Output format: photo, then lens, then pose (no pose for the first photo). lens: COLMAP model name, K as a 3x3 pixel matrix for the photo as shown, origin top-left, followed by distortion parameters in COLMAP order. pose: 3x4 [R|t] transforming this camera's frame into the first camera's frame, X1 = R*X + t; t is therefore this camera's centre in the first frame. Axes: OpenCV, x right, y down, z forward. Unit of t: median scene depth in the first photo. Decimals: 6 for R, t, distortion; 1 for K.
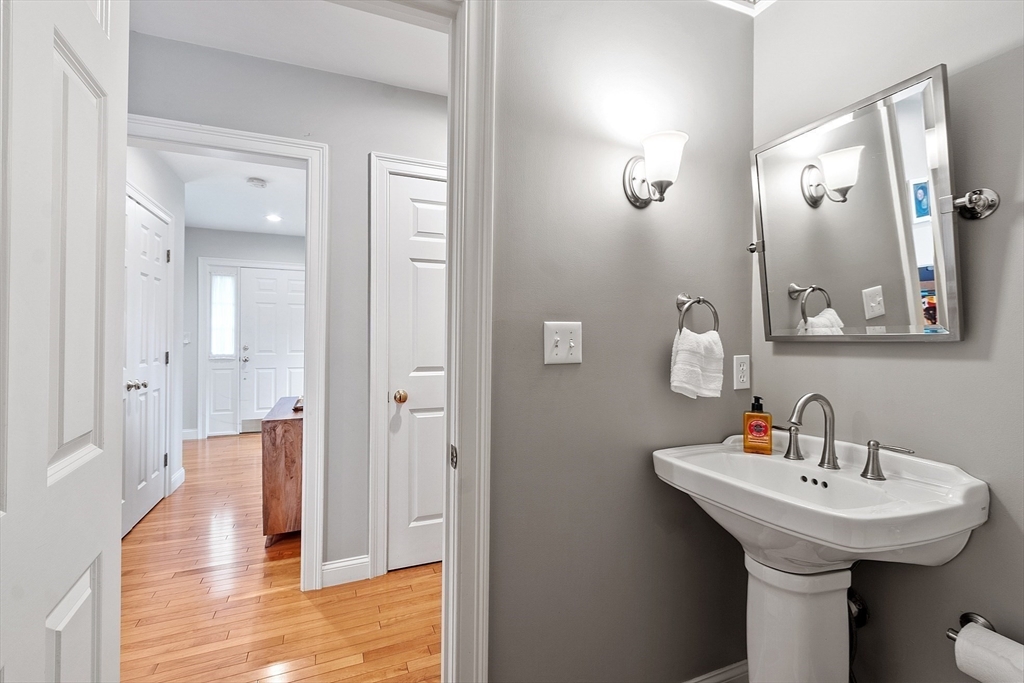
lens RADIAL K [[459.5, 0, 513.3], [0, 459.5, 339.1], [0, 0, 1]] dist [0.000976, 0.000031]
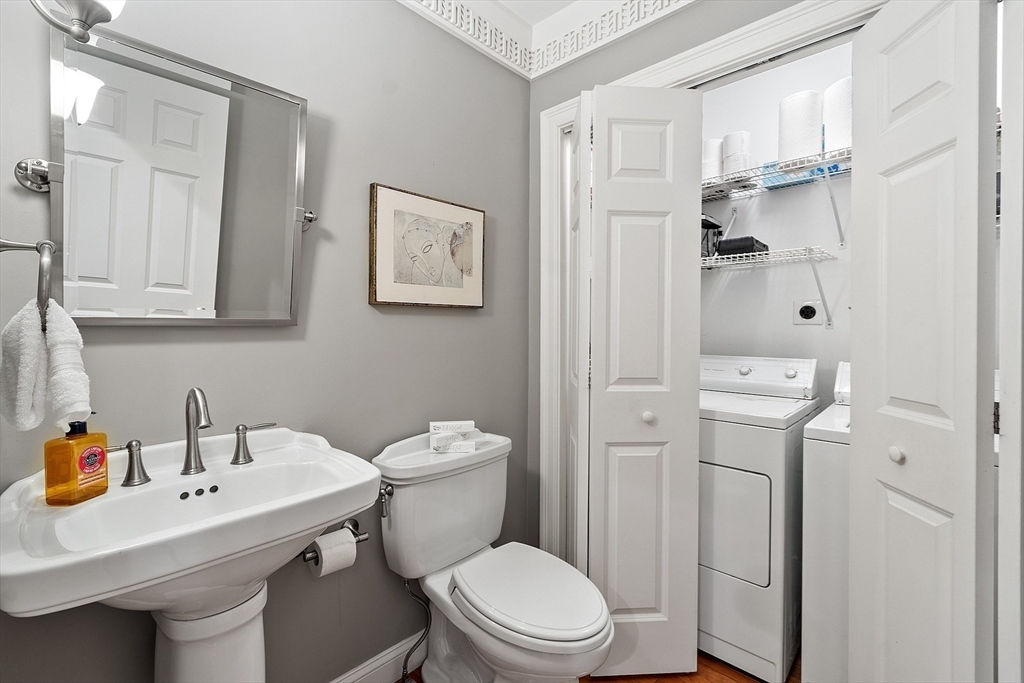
lens RADIAL K [[459.5, 0, 512.4], [0, 459.5, 336.3], [0, 0, 1]] dist [0.000976, 0.000031]
pose [[-0.419097, -0.018107, 0.907761, -0.343778], [-0.004843, 0.999831, 0.017707, 0.007661], [-0.907929, 0.003025, -0.419114, 0.836933]]
